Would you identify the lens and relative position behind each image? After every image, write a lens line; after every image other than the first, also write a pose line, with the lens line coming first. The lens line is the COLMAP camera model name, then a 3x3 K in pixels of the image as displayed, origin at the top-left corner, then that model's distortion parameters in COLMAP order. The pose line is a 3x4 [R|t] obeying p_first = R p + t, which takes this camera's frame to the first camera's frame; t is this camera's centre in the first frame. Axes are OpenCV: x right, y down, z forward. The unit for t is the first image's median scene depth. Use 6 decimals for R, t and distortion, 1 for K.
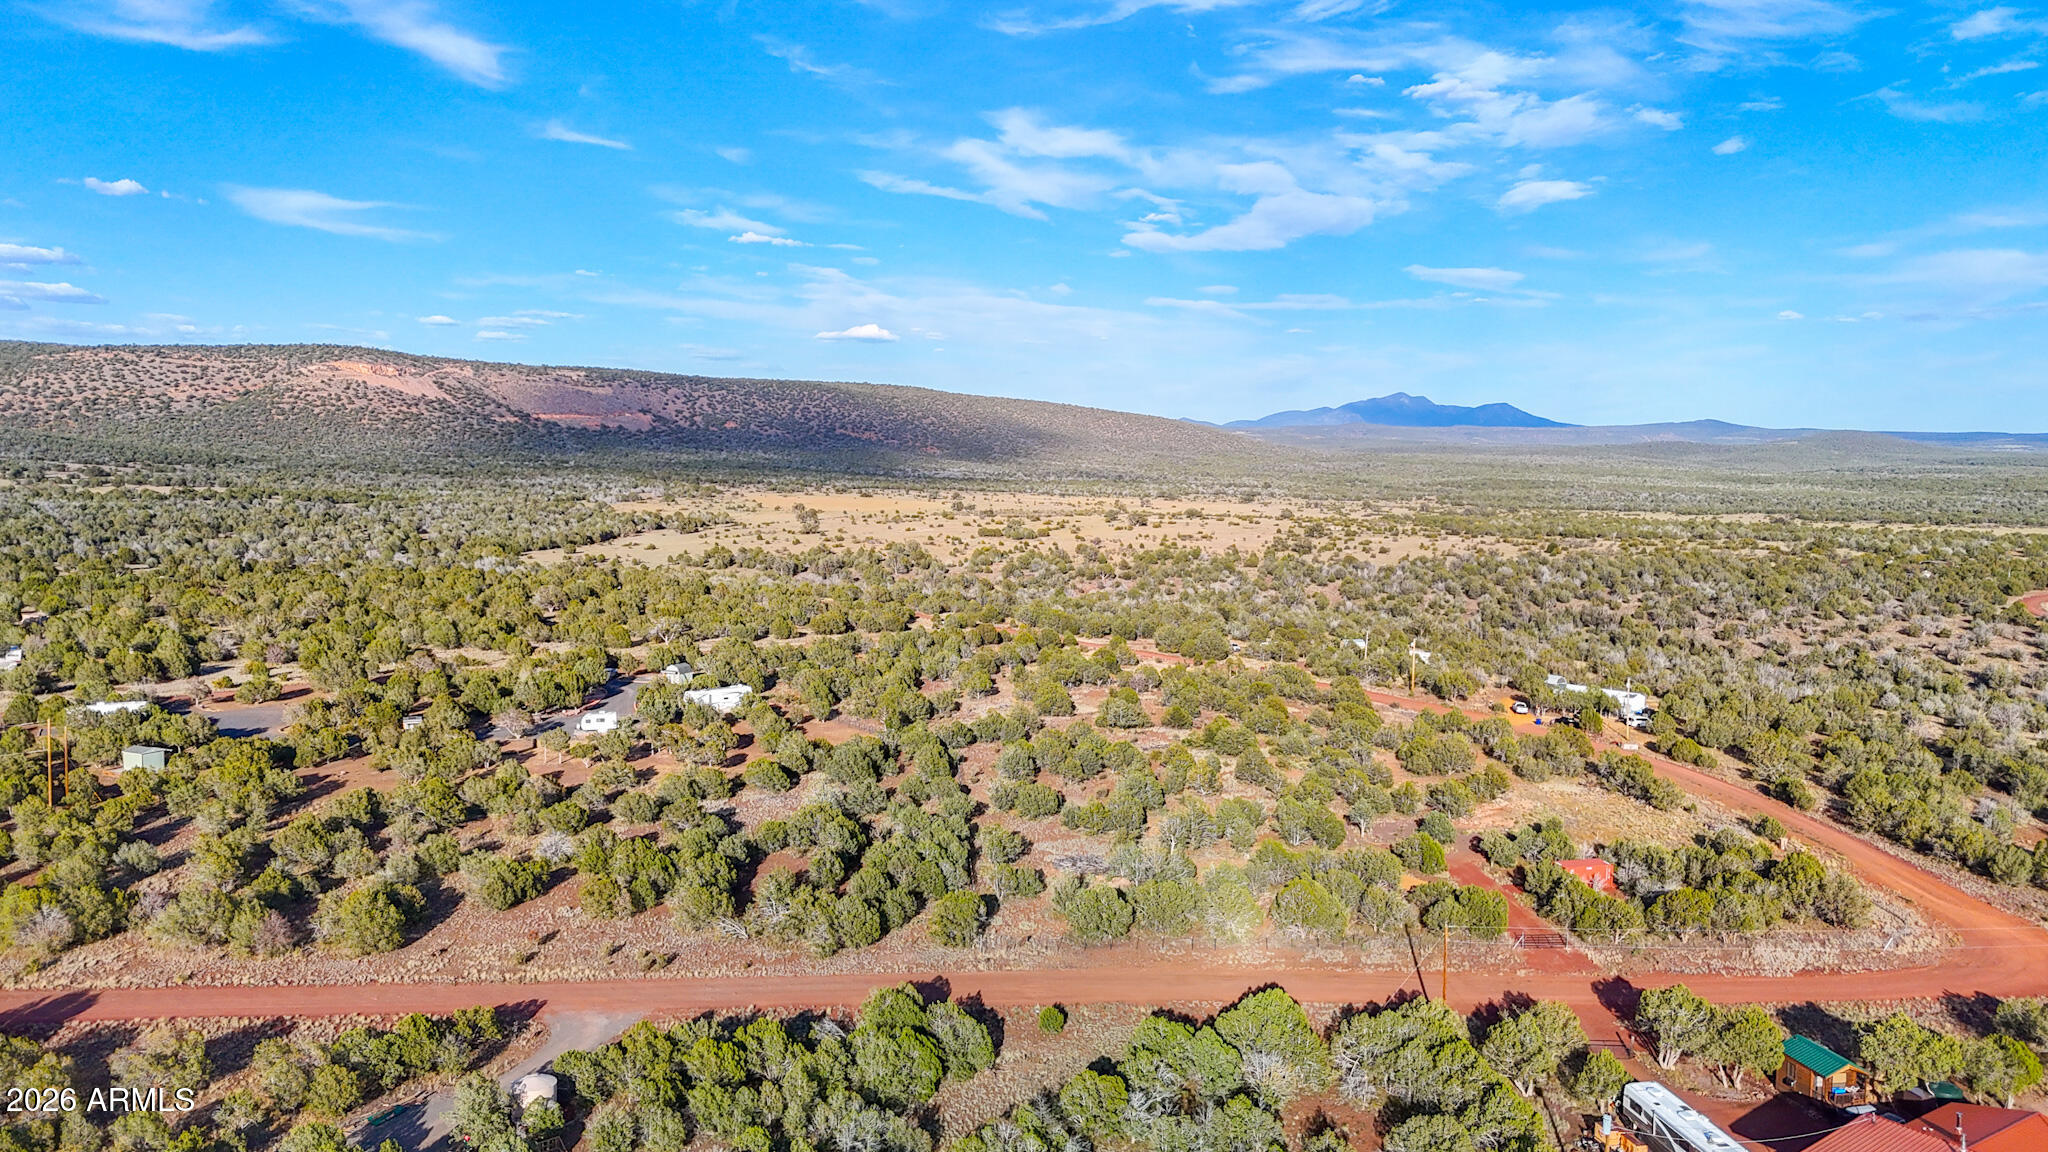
lens RADIAL K [[1506.3, 0, 1024.0], [0, 1506.3, 576.0], [0, 0, 1]] dist [0.079139, -0.082908]
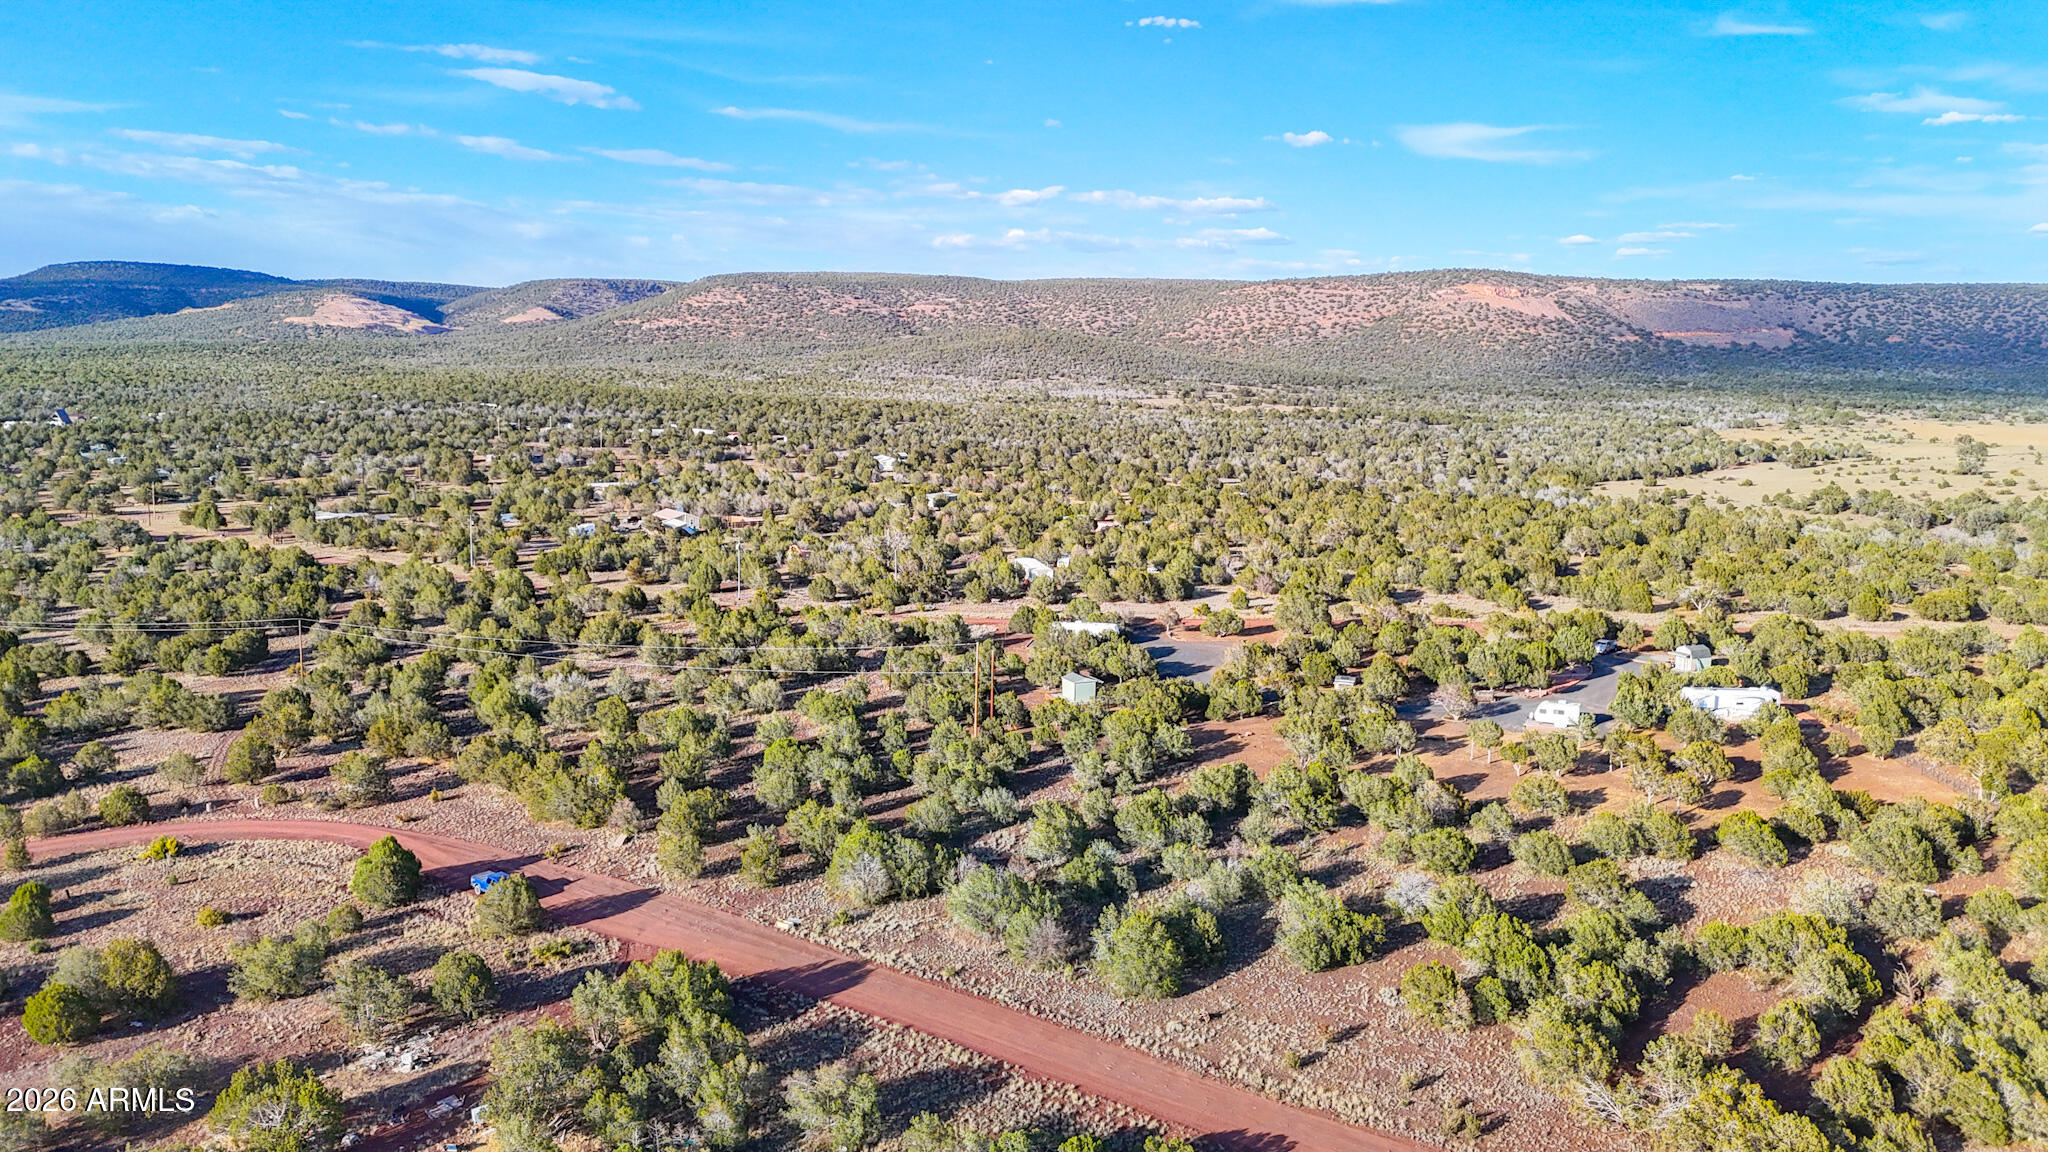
lens RADIAL K [[1501.6, 0, 1022.0], [0, 1501.6, 581.1], [0, 0, 1]] dist [0.088999, -0.095295]
pose [[0.759455, 0.090870, -0.644182, 0.005278], [-0.055380, 0.995633, 0.075156, -0.006433], [0.648198, -0.021402, 0.761171, 0.075195]]
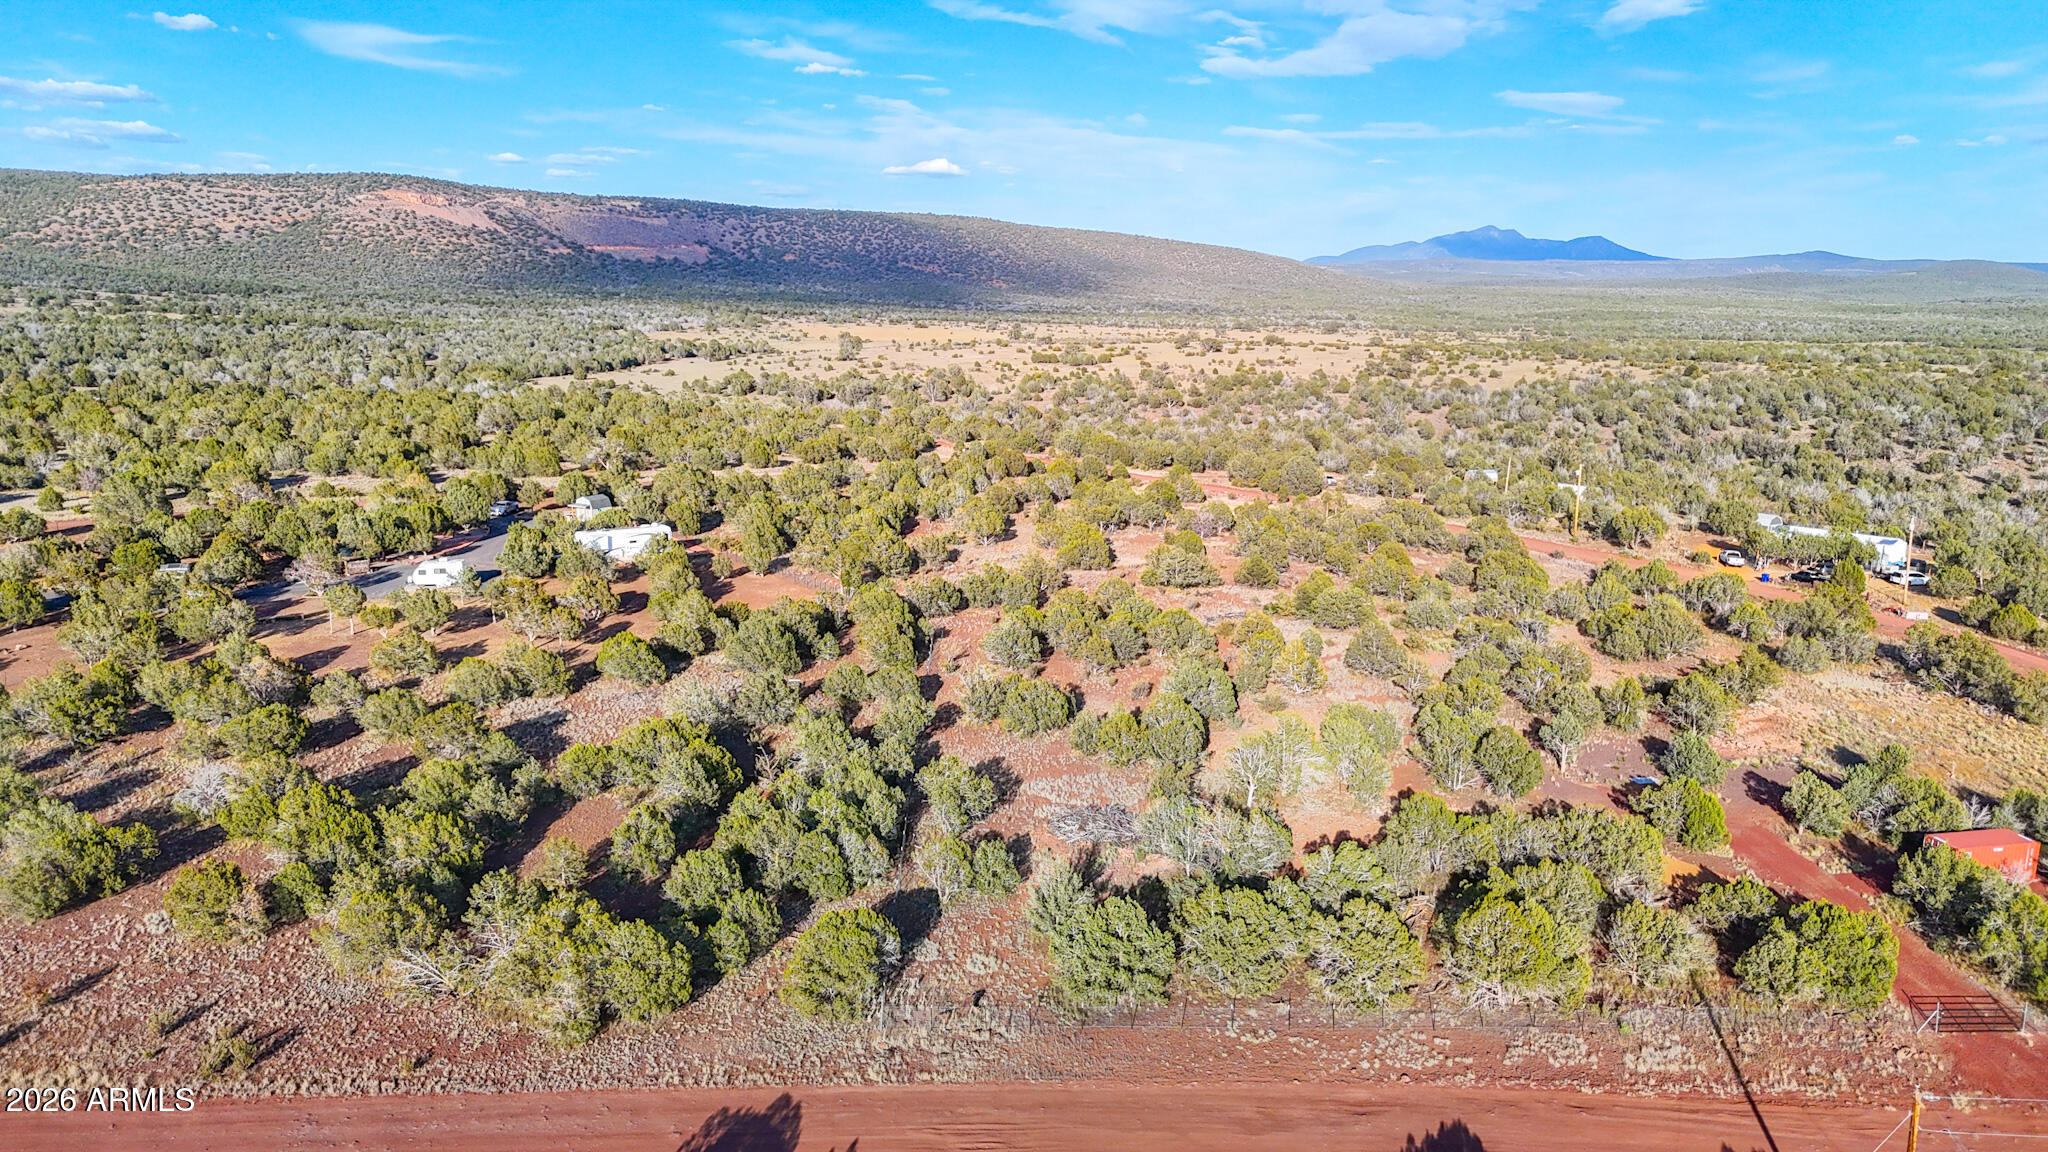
lens RADIAL K [[1501.6, 0, 1022.0], [0, 1501.6, 581.1], [0, 0, 1]] dist [0.088999, -0.095295]
pose [[0.998778, 0.005689, -0.049098, 0.009805], [-0.000404, 0.994260, 0.106990, 0.008425], [0.049425, -0.106840, 0.993047, 0.110095]]
